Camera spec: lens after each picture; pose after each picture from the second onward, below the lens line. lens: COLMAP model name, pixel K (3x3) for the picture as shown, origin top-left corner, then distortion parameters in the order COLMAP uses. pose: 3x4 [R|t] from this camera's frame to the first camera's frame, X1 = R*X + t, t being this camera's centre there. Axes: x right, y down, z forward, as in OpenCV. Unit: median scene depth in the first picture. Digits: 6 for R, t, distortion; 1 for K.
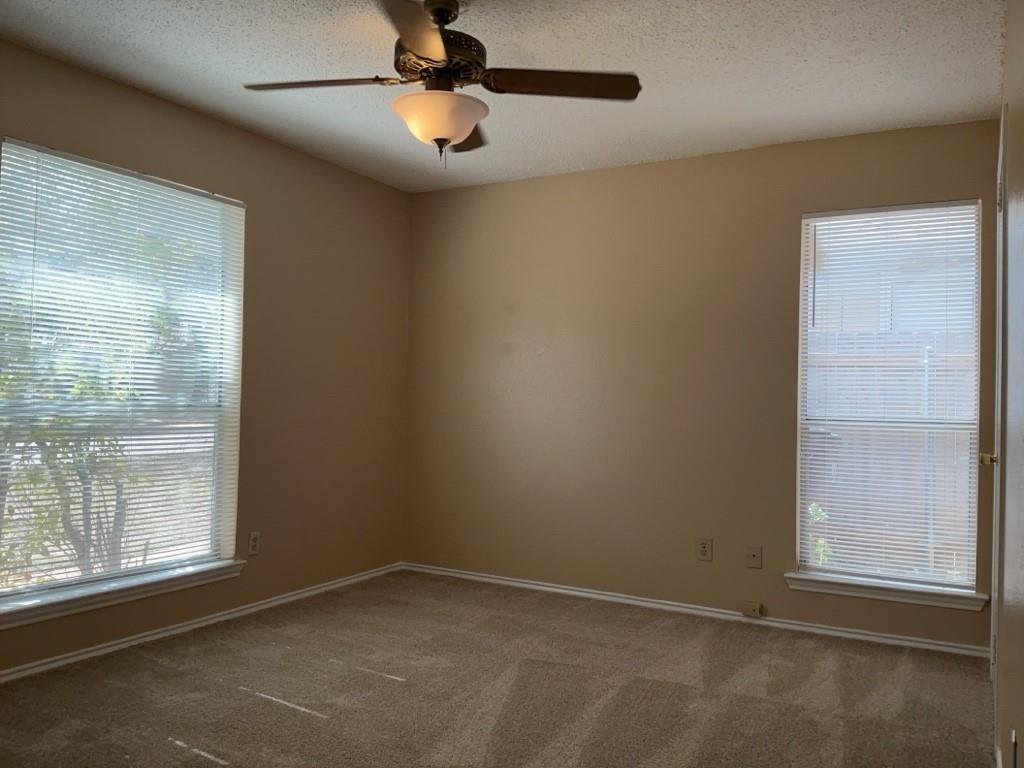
lens RADIAL K [[808.9, 0, 513.1], [0, 808.9, 381.9], [0, 0, 1]] dist [-0.005767, -0.022786]
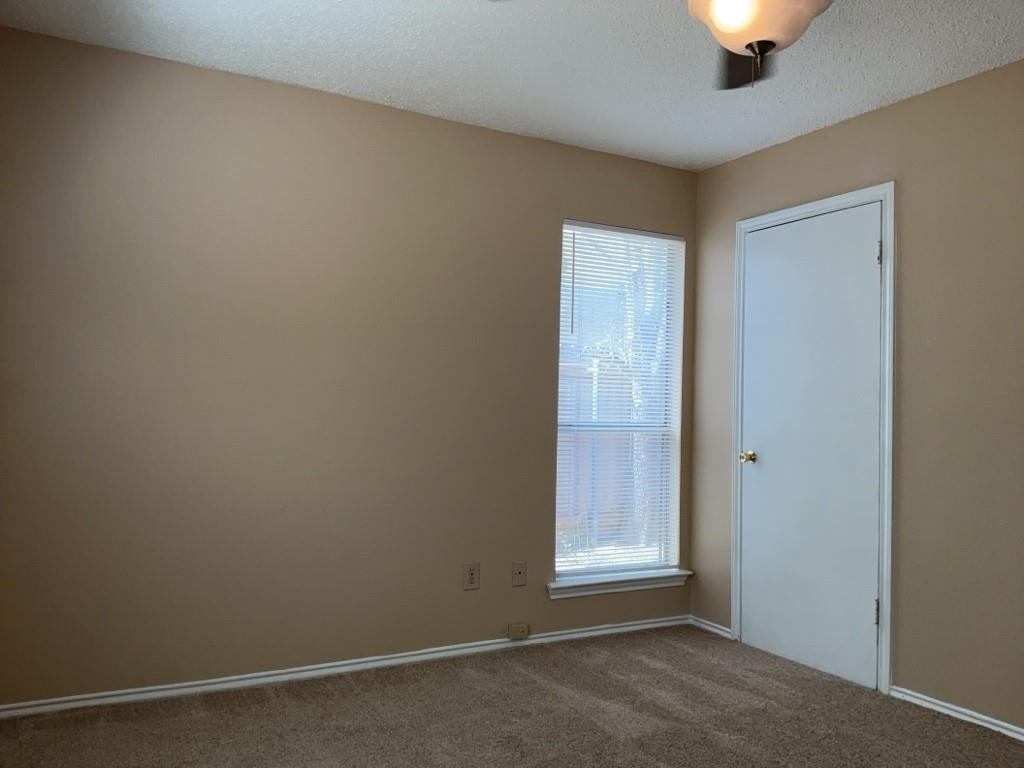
lens RADIAL K [[808.9, 0, 509.0], [0, 808.9, 384.3], [0, 0, 1]] dist [-0.005767, -0.022786]
pose [[0.545139, 0.017058, 0.838172, -0.541484], [-0.027535, 0.999618, -0.002435, 0.002685], [-0.837893, -0.021751, 0.545400, 0.570982]]
